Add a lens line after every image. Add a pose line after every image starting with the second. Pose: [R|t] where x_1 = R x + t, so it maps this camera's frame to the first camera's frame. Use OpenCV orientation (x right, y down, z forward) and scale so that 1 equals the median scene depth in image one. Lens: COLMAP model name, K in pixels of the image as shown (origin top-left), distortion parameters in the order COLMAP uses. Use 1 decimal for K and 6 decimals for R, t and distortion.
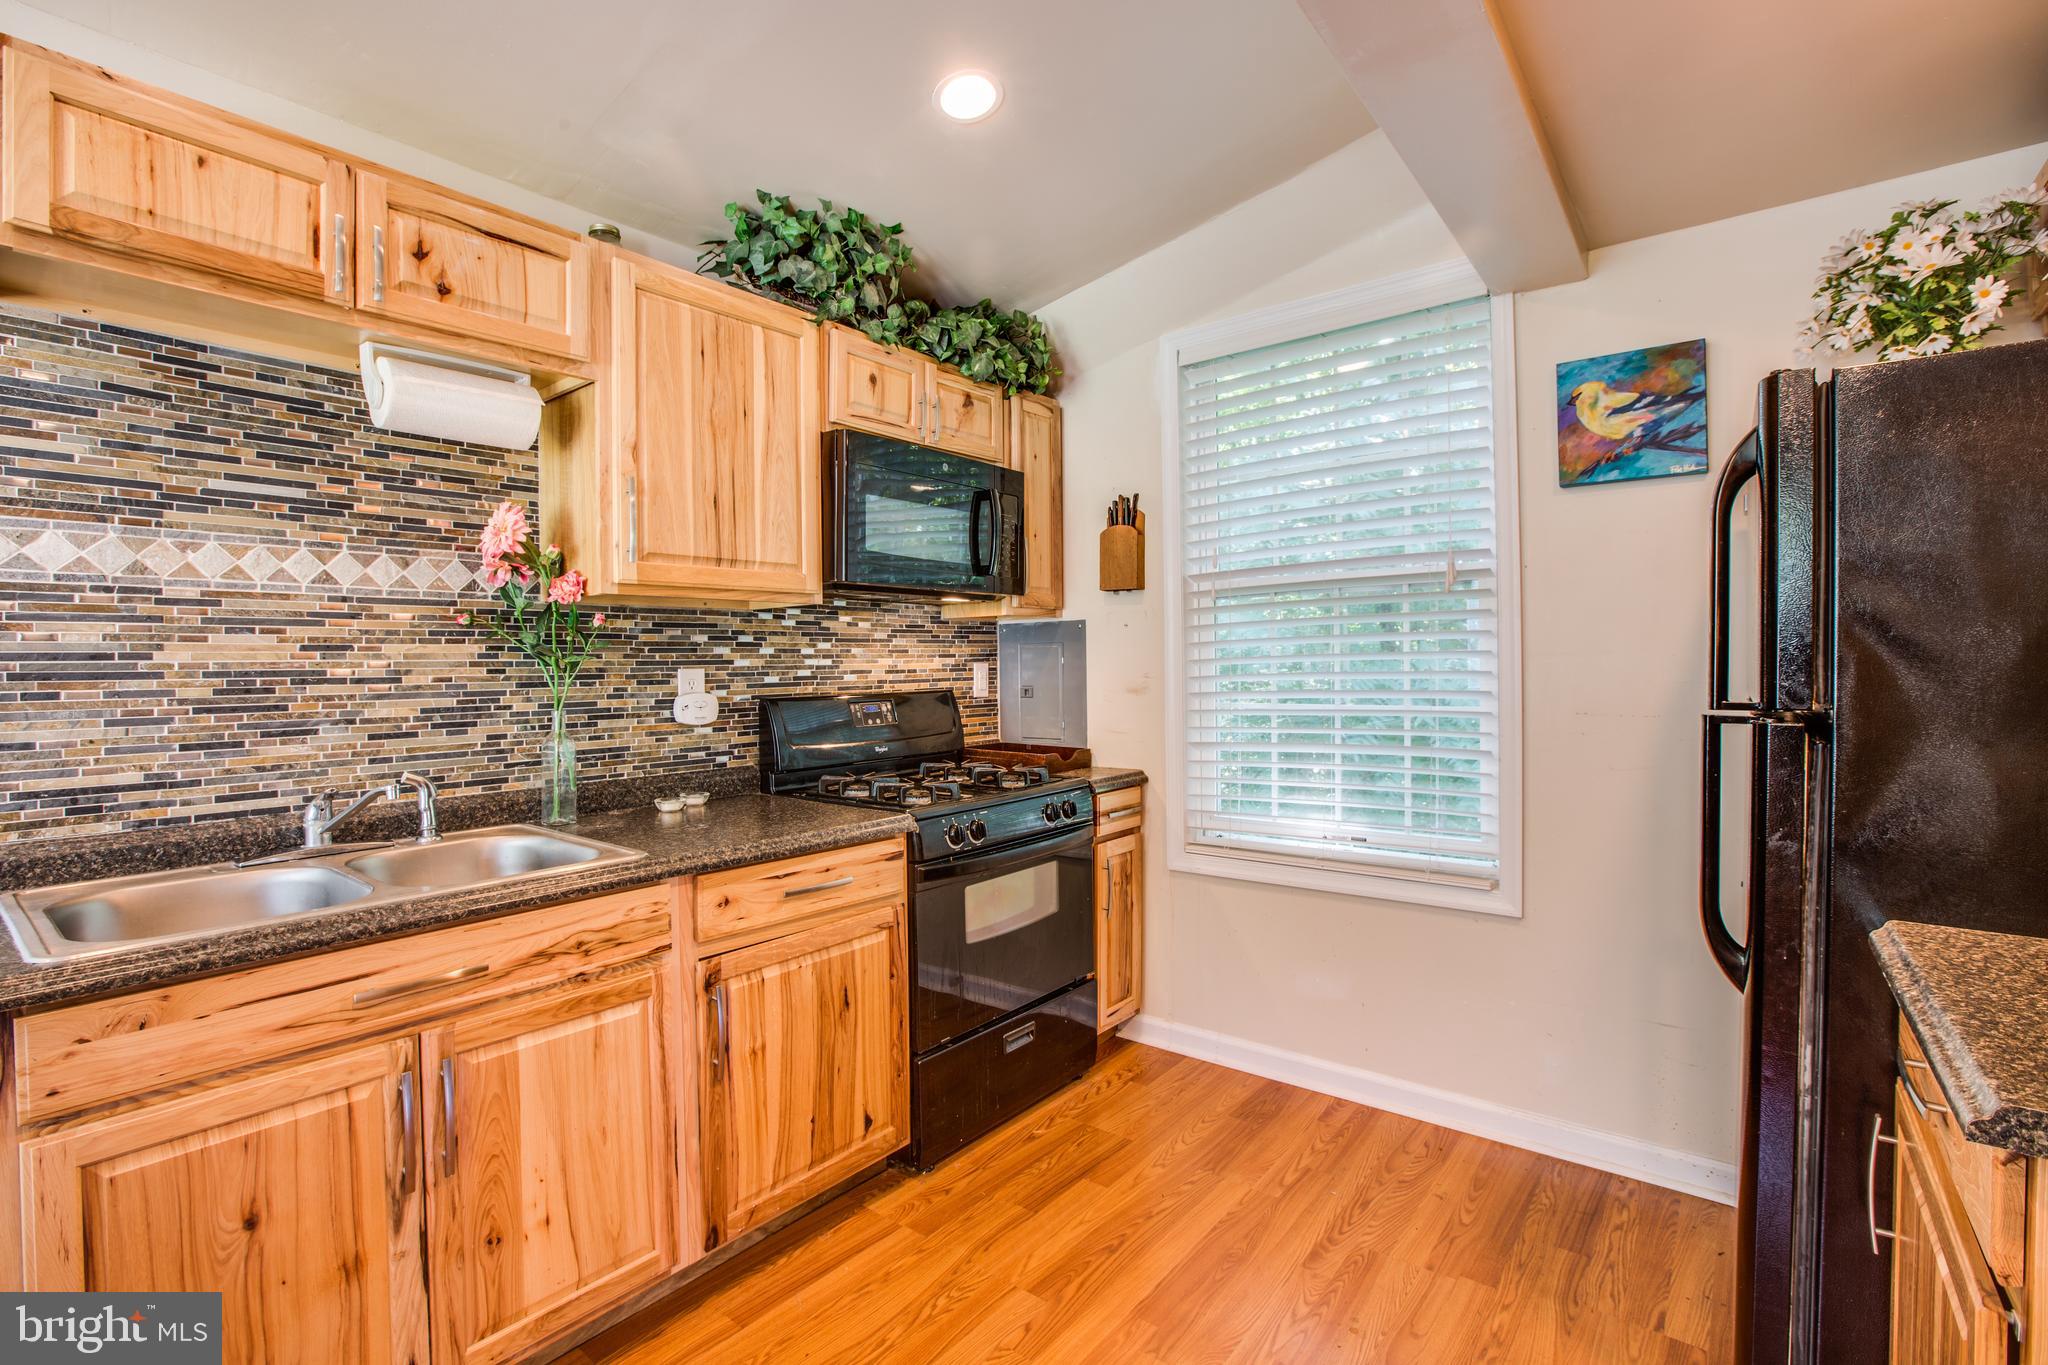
lens RADIAL K [[919.0, 0, 1024.9], [0, 919.0, 668.1], [0, 0, 1]] dist [-0.021894, 0.002719]
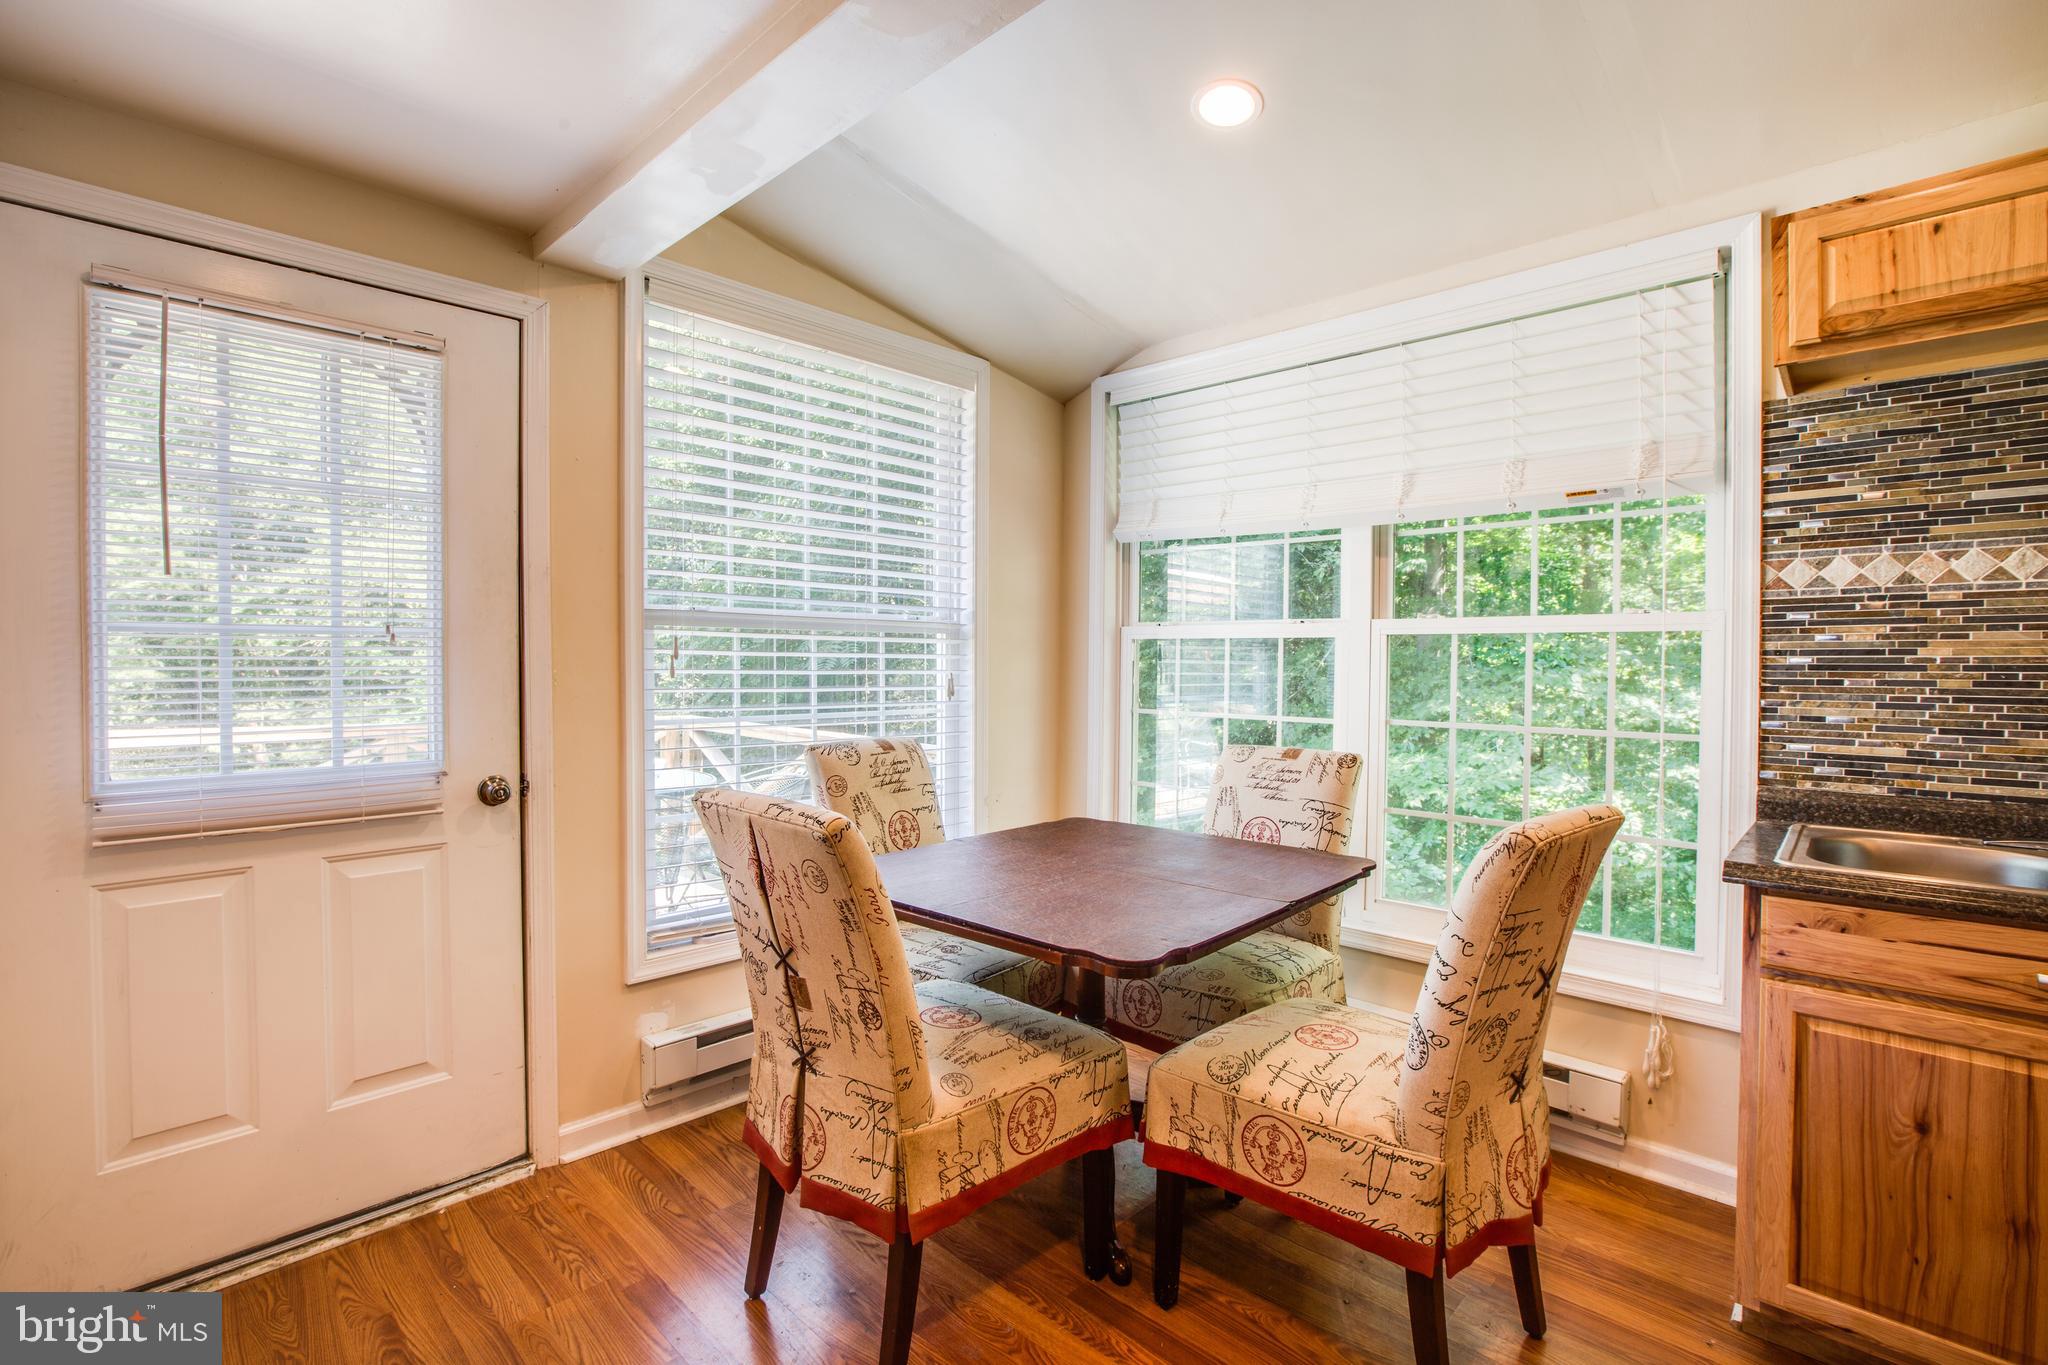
lens RADIAL K [[919.0, 0, 1025.8], [0, 919.0, 672.4], [0, 0, 1]] dist [-0.021894, 0.002719]
pose [[-0.080362, 0.018807, -0.996588, 0.312441], [-0.008358, 0.999774, 0.019541, 0.000519], [0.996731, 0.009900, -0.080186, -0.071774]]
